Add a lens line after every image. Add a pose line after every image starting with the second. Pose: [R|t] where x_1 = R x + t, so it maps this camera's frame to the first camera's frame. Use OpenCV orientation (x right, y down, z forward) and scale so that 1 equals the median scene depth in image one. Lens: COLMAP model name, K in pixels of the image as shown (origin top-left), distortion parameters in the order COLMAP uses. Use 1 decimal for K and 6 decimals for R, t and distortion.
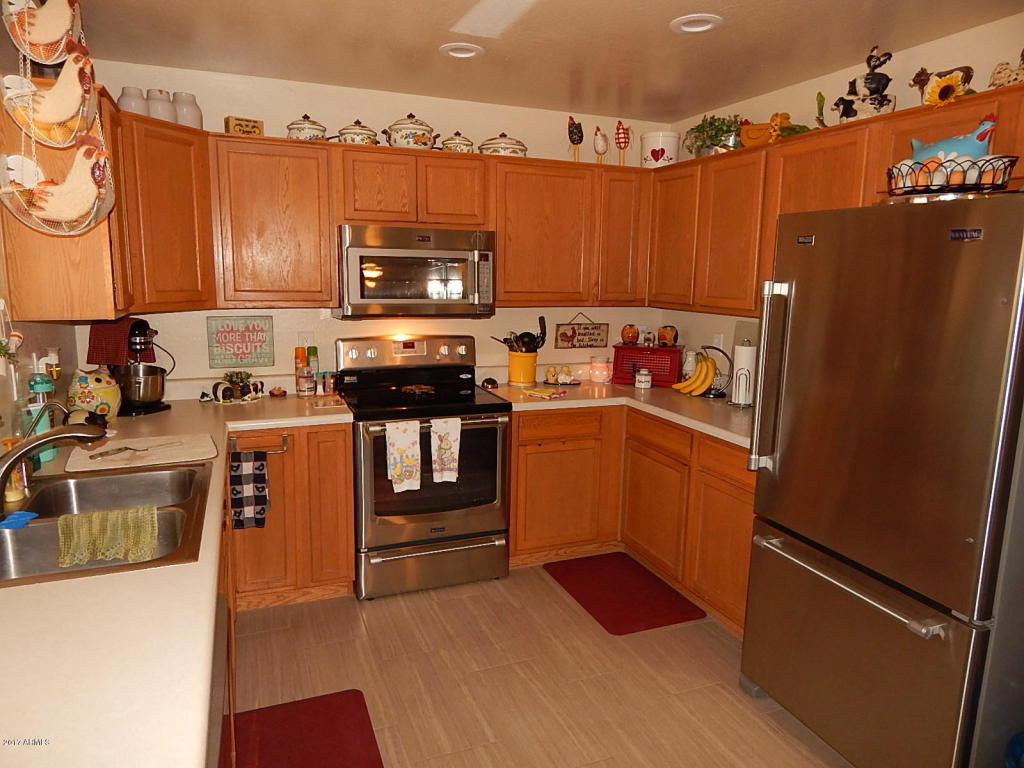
lens RADIAL K [[680.9, 0, 517.8], [0, 680.9, 378.4], [0, 0, 1]] dist [0.015749, -0.001425]
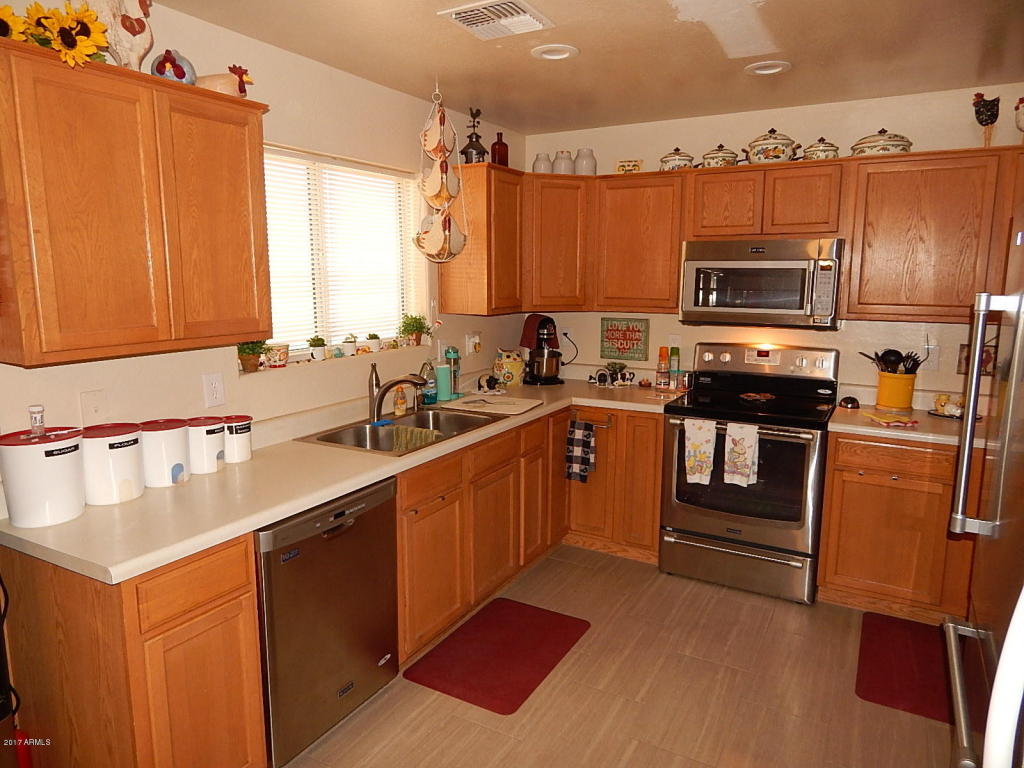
lens RADIAL K [[680.9, 0, 517.6], [0, 680.9, 378.4], [0, 0, 1]] dist [0.015749, -0.001425]
pose [[0.627054, 0.106974, -0.771596, 0.466584], [-0.118389, 0.992107, 0.041334, -0.011965], [0.769927, 0.065430, 0.634769, 0.076955]]
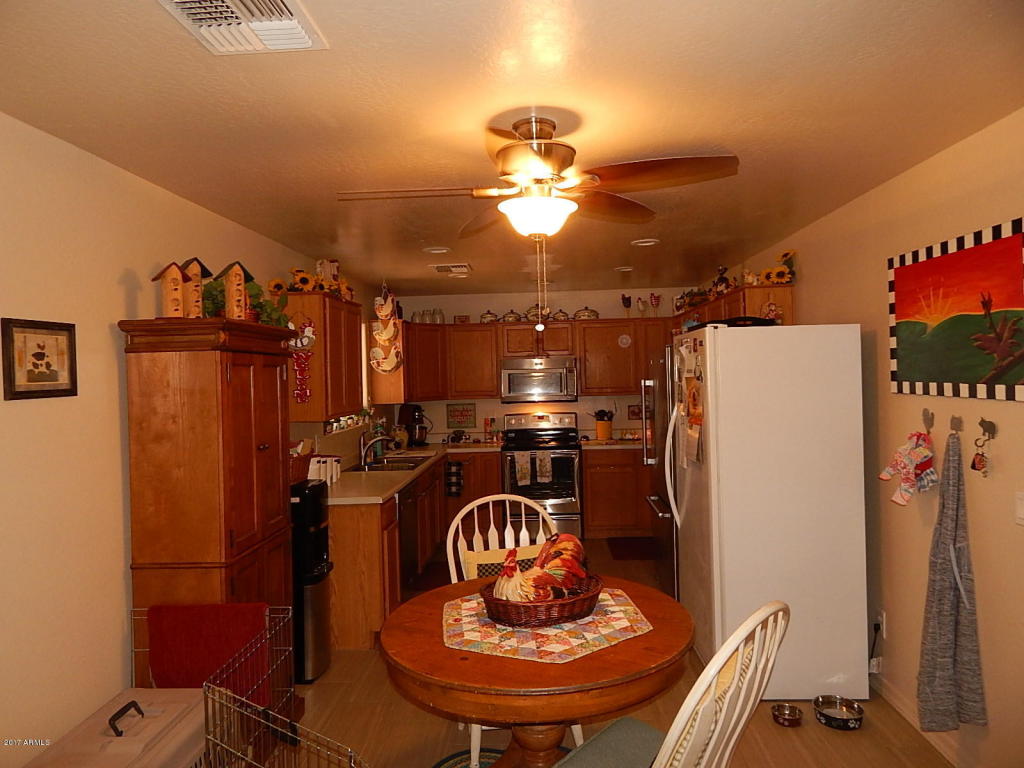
lens RADIAL K [[680.9, 0, 518.2], [0, 680.9, 379.6], [0, 0, 1]] dist [0.015749, -0.001425]
pose [[0.908480, -0.037482, -0.416243, 0.676346], [-0.023828, 0.989705, -0.141127, 0.136349], [0.417248, 0.138130, 0.898234, -0.884385]]
